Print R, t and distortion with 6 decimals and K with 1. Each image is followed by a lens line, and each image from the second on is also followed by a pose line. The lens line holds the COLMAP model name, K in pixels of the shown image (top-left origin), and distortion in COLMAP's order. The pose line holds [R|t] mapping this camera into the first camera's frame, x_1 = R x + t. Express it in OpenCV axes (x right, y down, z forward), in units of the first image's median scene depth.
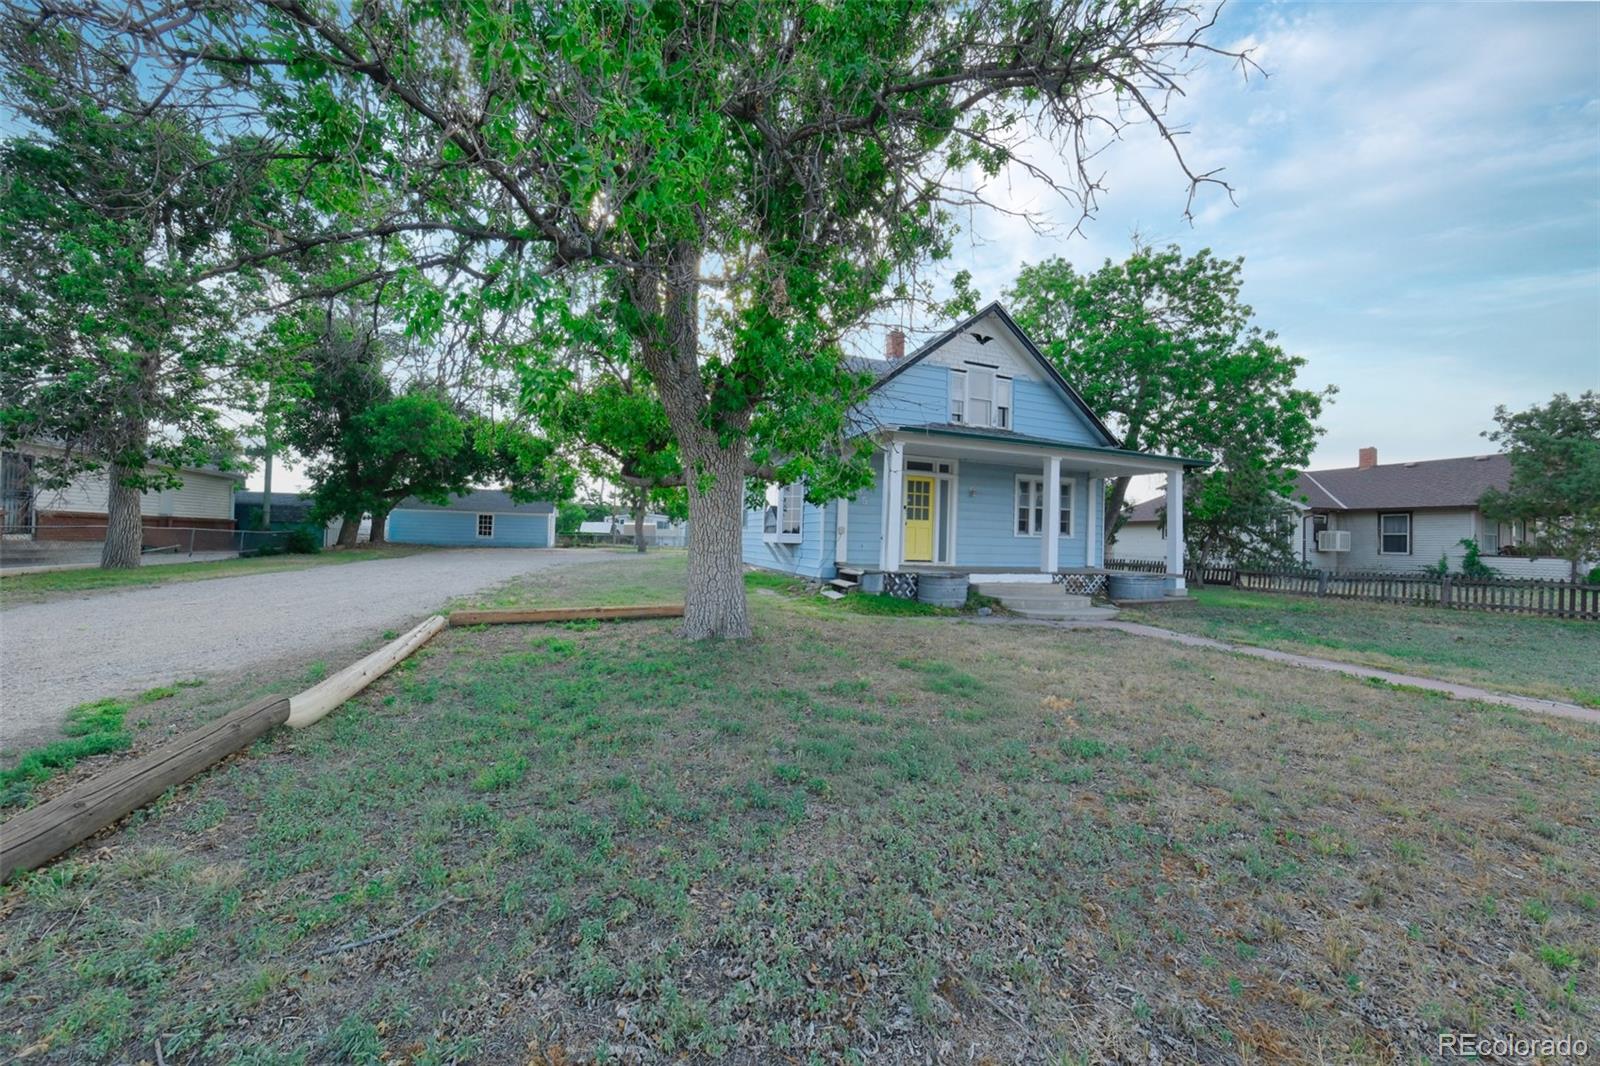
lens RADIAL K [[535.7, 0, 801.6], [0, 535.7, 532.5], [0, 0, 1]] dist [-0.000928, -0.000040]
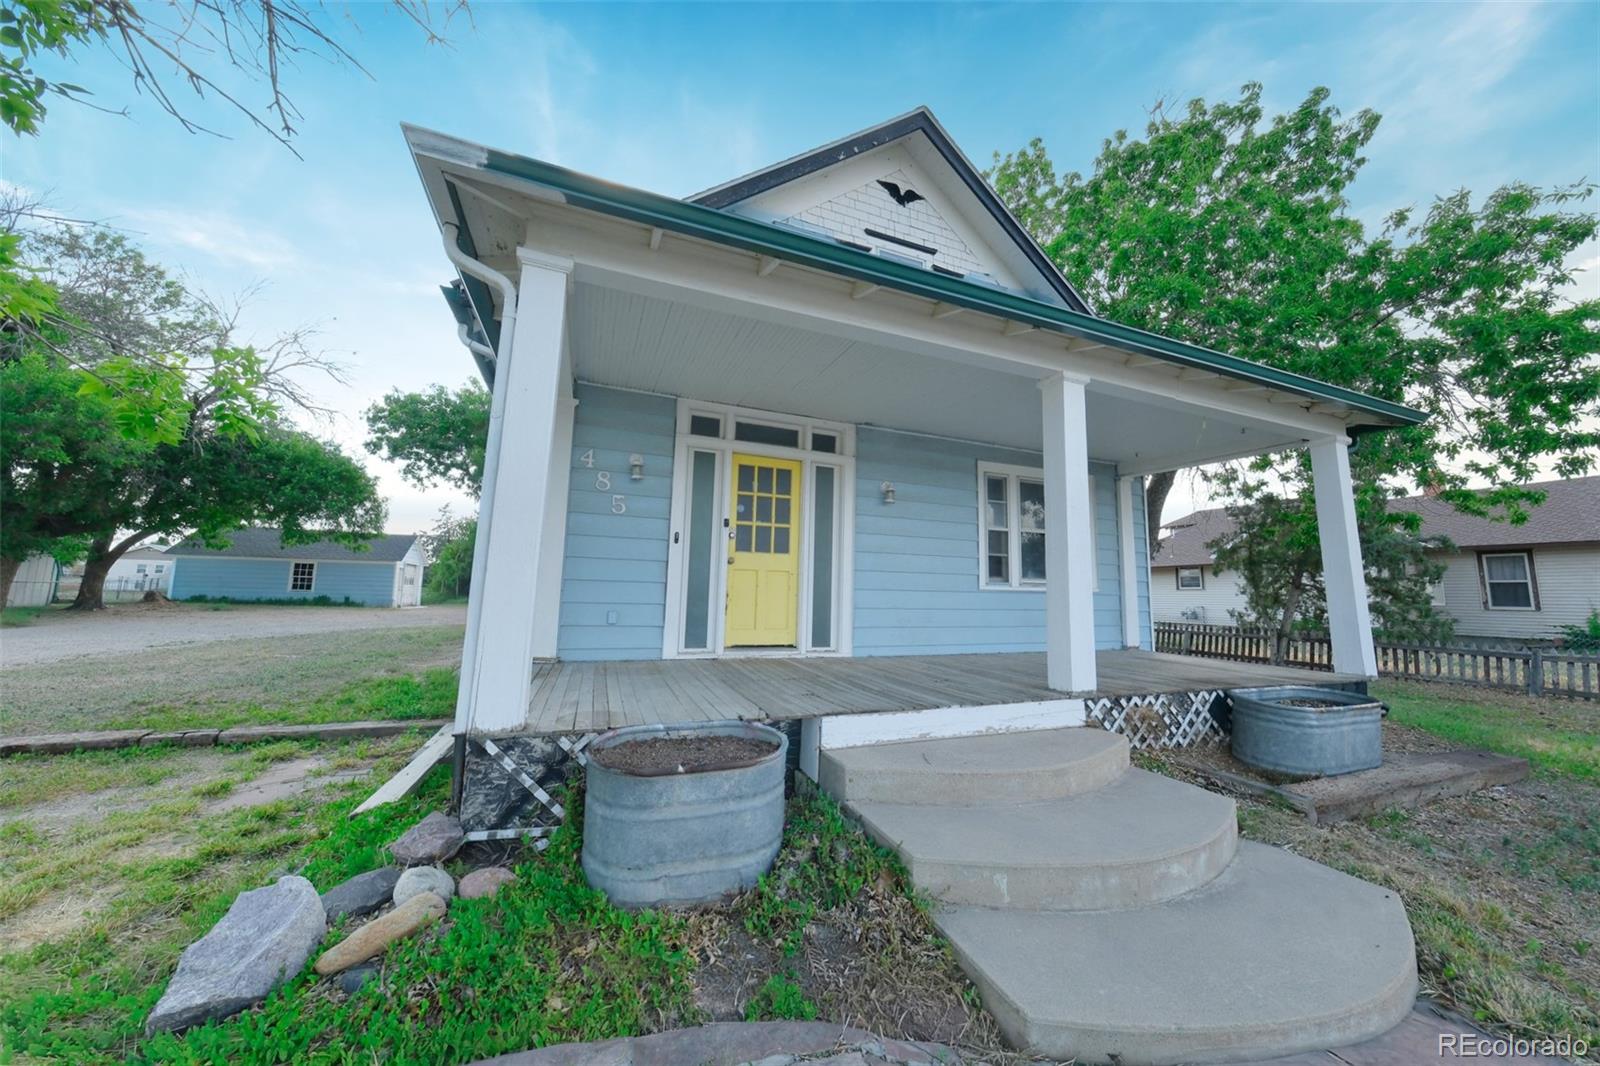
lens RADIAL K [[535.7, 0, 802.3], [0, 535.7, 528.8], [0, 0, 1]] dist [-0.000928, -0.000040]
pose [[0.999369, -0.001706, 0.035474, 0.232571], [0.005364, 0.994639, -0.103272, 0.002765], [-0.035107, 0.103398, 0.994020, 0.551525]]
